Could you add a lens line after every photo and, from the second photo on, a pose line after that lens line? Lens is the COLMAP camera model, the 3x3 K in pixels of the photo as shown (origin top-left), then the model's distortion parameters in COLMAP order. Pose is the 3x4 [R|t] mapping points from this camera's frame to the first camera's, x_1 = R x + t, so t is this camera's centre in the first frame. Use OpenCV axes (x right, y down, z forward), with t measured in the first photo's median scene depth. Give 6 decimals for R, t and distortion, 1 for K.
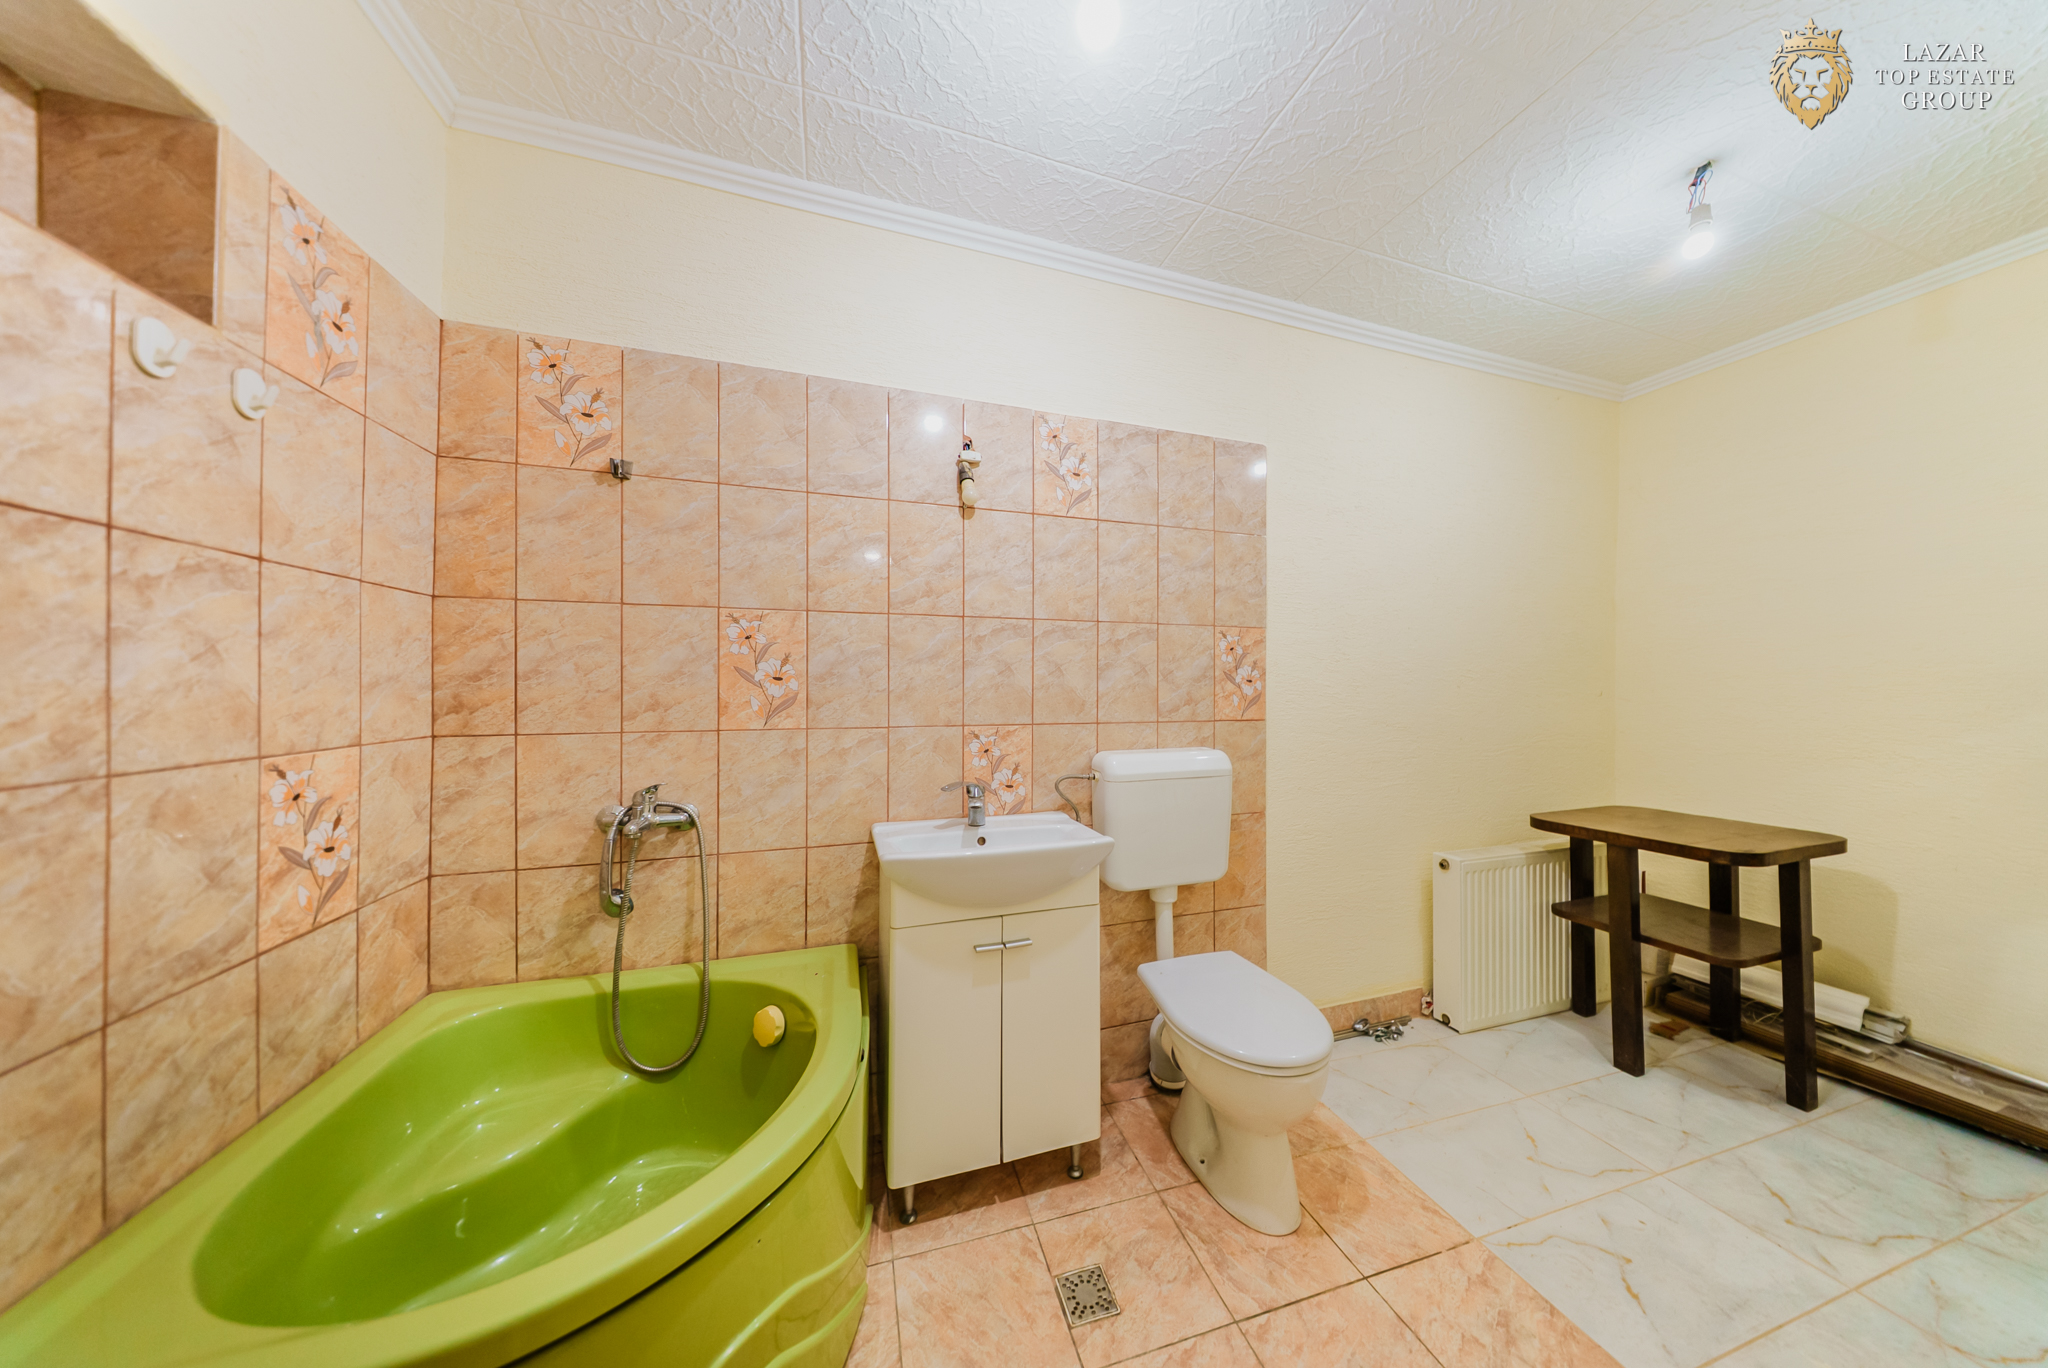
lens RADIAL K [[601.4, 0, 1031.1], [0, 601.4, 684.1], [0, 0, 1]] dist [0.010699, -0.004219]
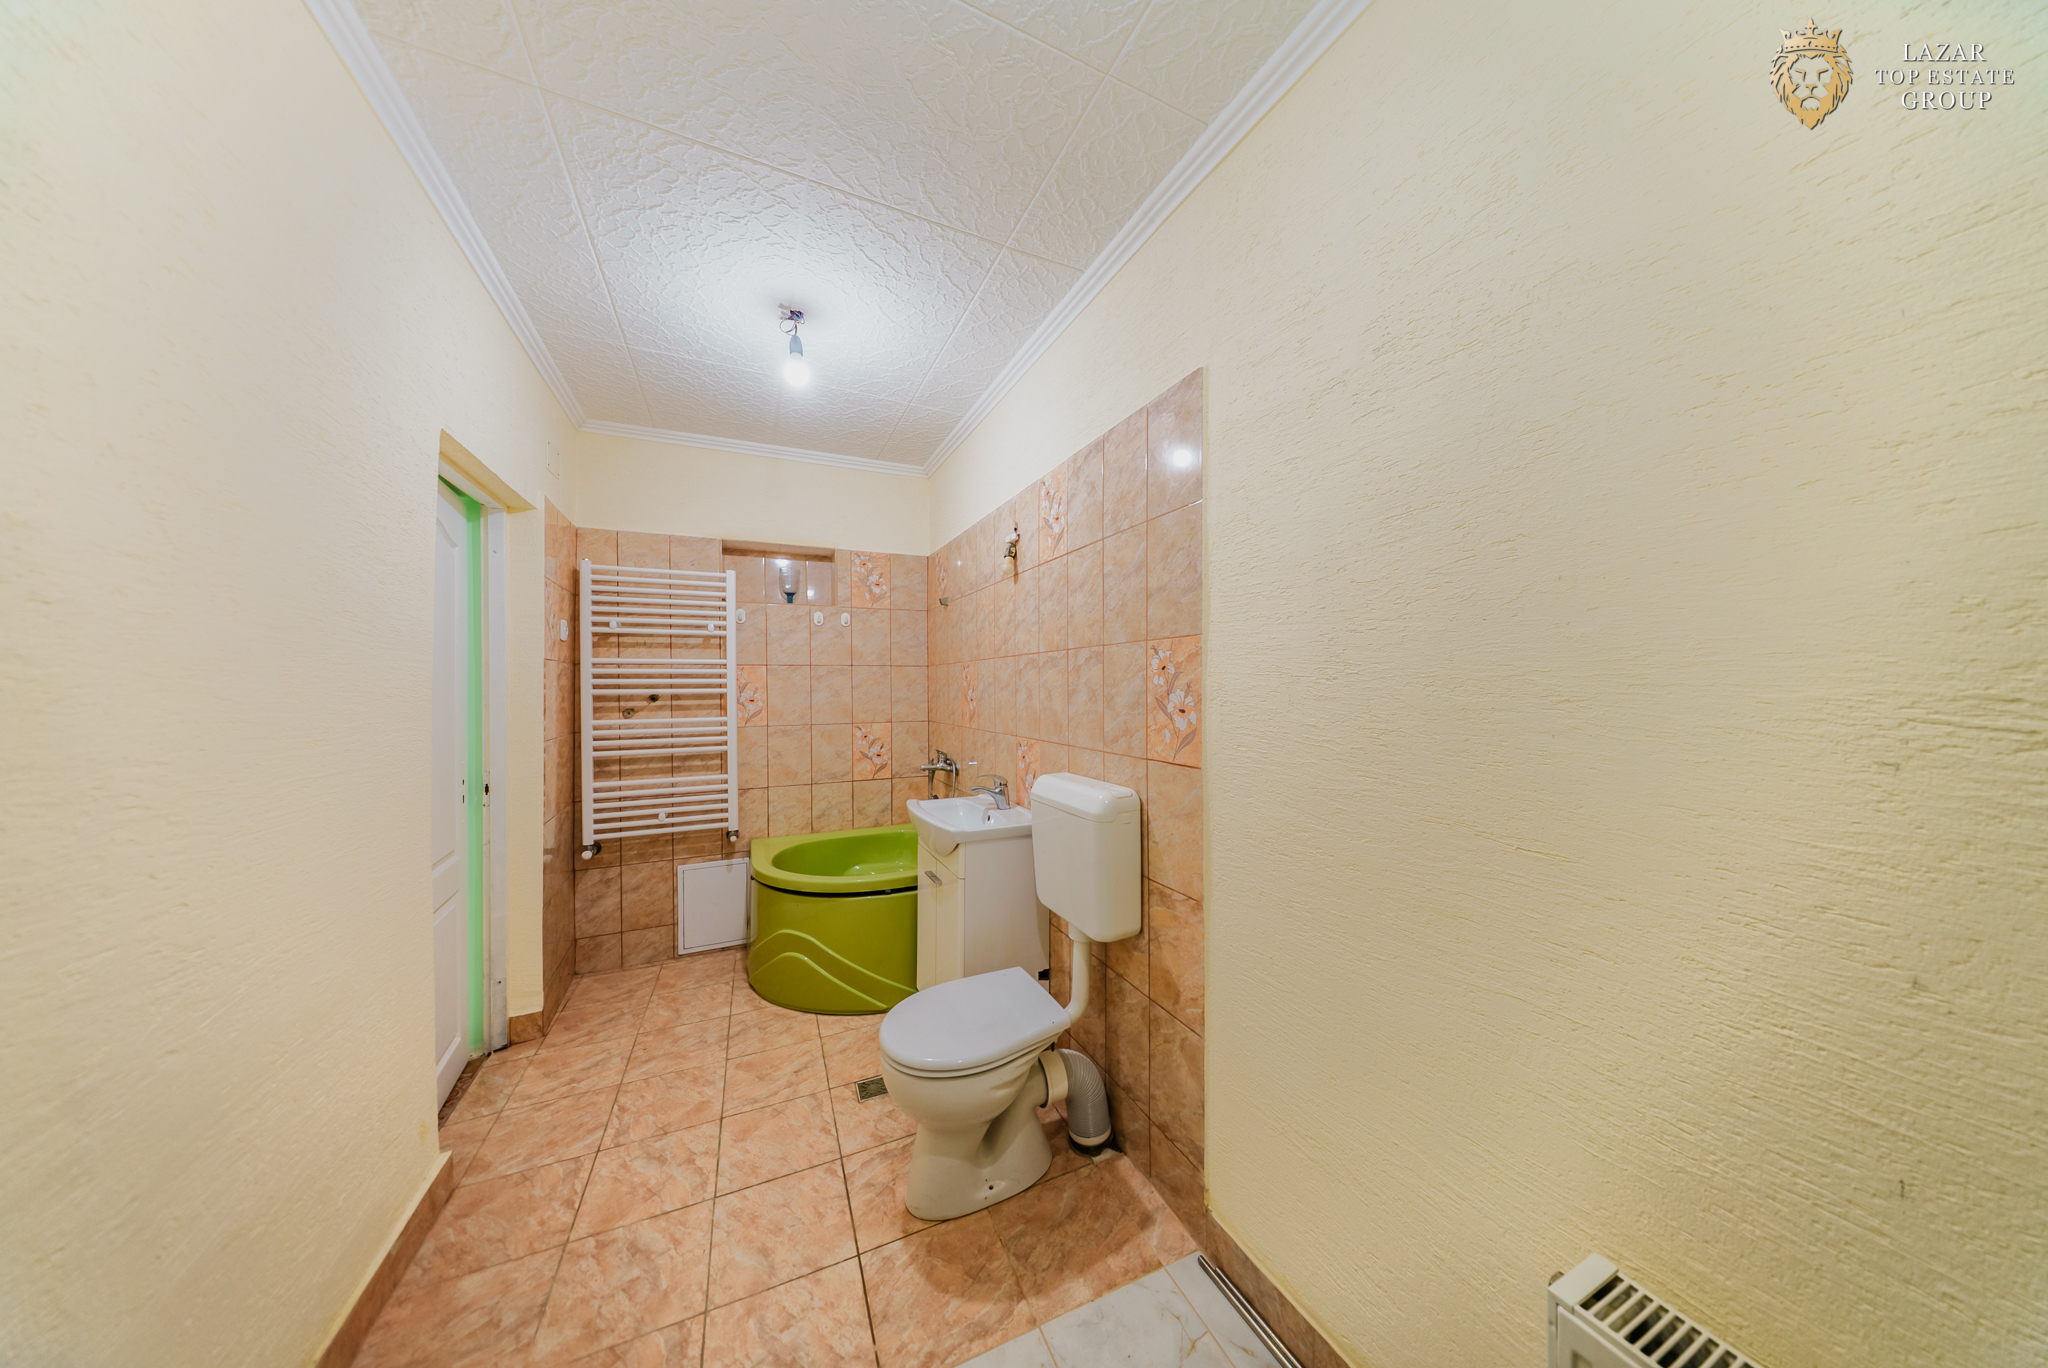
lens RADIAL K [[601.4, 0, 1031.1], [0, 601.4, 684.1], [0, 0, 1]] dist [0.010699, -0.004219]
pose [[0.134444, -0.006574, -0.990899, 1.088541], [0.007993, 0.999953, -0.005549, -0.035804], [0.990889, -0.007174, 0.134490, 0.750044]]
